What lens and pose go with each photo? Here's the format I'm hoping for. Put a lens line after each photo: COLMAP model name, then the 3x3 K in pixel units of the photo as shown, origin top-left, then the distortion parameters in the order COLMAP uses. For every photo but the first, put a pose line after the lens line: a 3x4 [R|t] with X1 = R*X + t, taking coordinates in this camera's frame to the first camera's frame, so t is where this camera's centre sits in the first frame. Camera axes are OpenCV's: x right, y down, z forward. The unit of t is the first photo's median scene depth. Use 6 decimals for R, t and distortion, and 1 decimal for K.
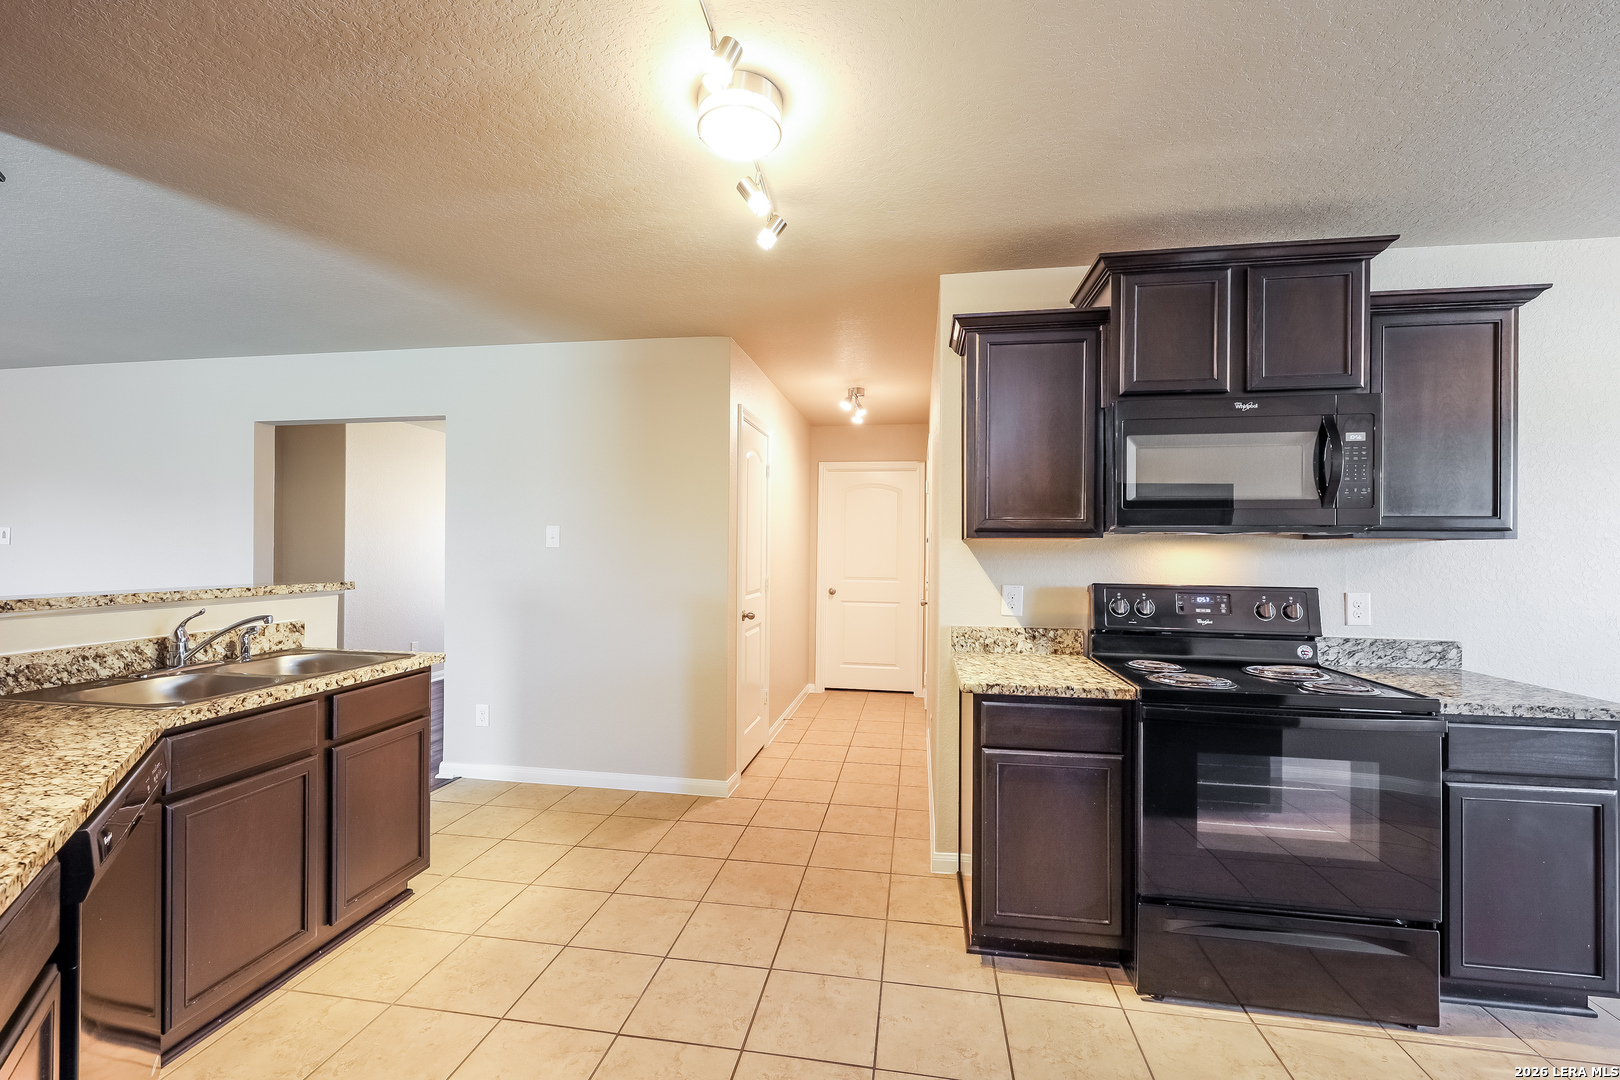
lens RADIAL K [[666.5, 0, 805.4], [0, 666.5, 549.5], [0, 0, 1]] dist [0.001232, 0.000015]
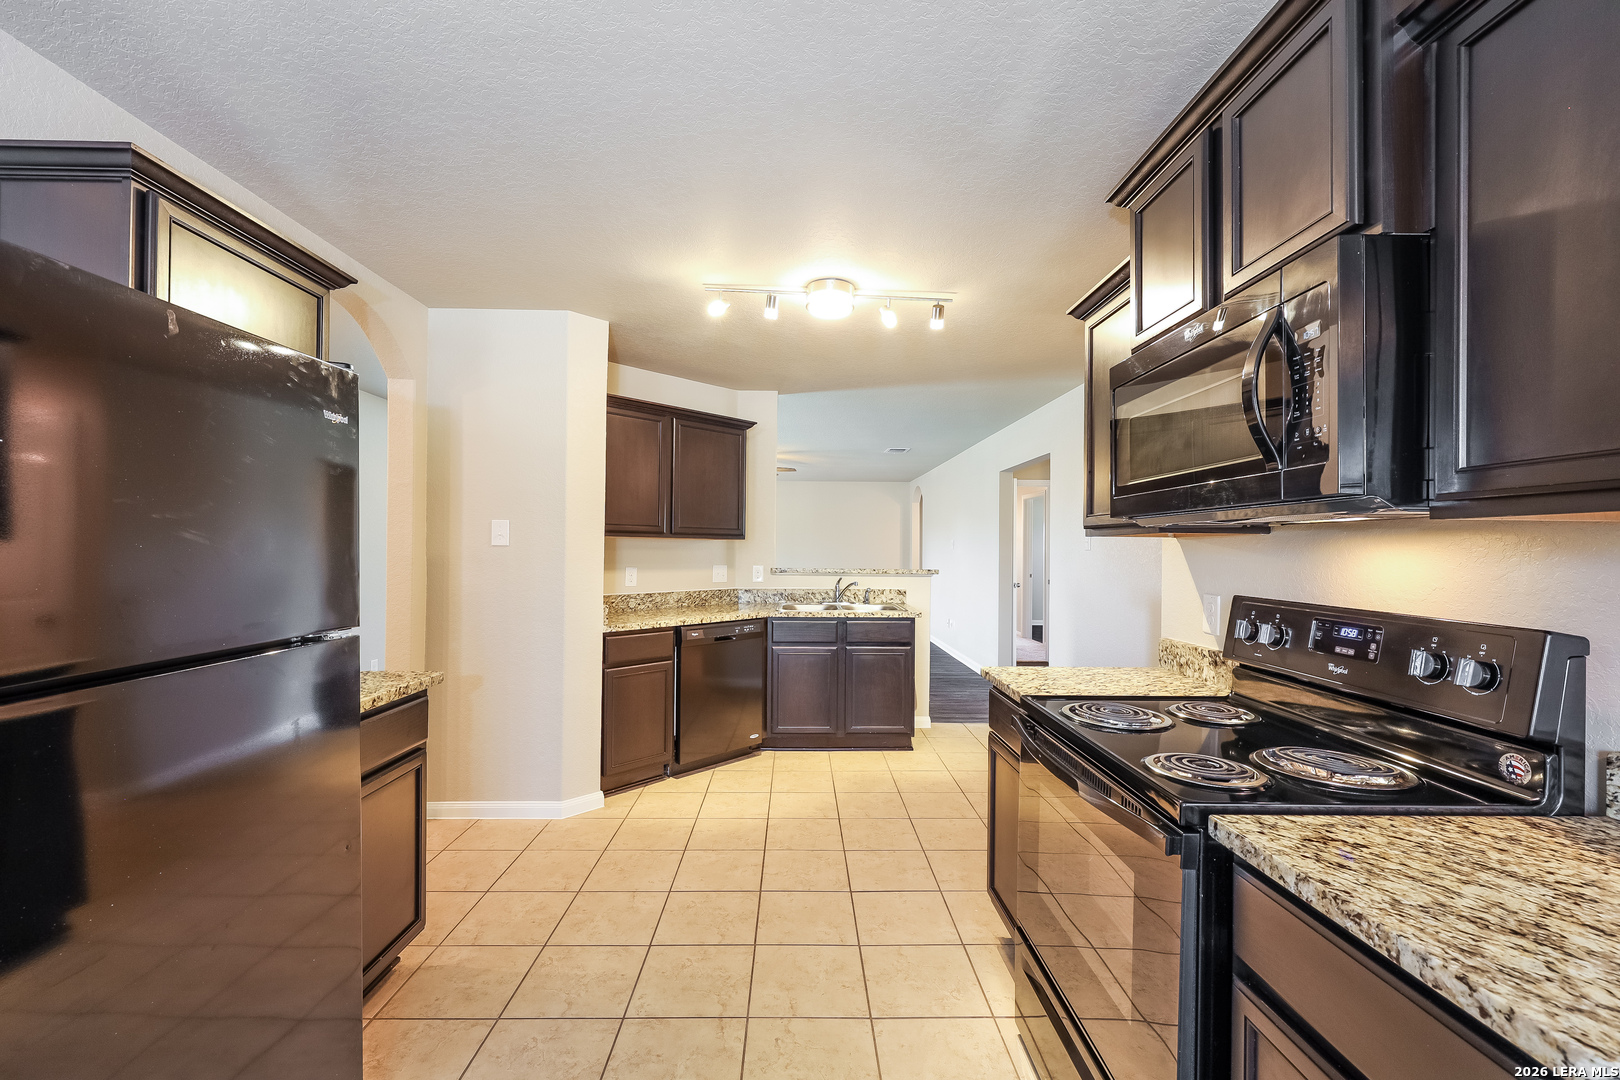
lens RADIAL K [[666.5, 0, 805.4], [0, 666.5, 549.5], [0, 0, 1]] dist [0.001232, 0.000015]
pose [[0.182455, -0.004793, -0.983203, 1.089467], [-0.002575, 0.999982, -0.005353, 0.006748], [0.983211, 0.003508, 0.182439, 0.426858]]
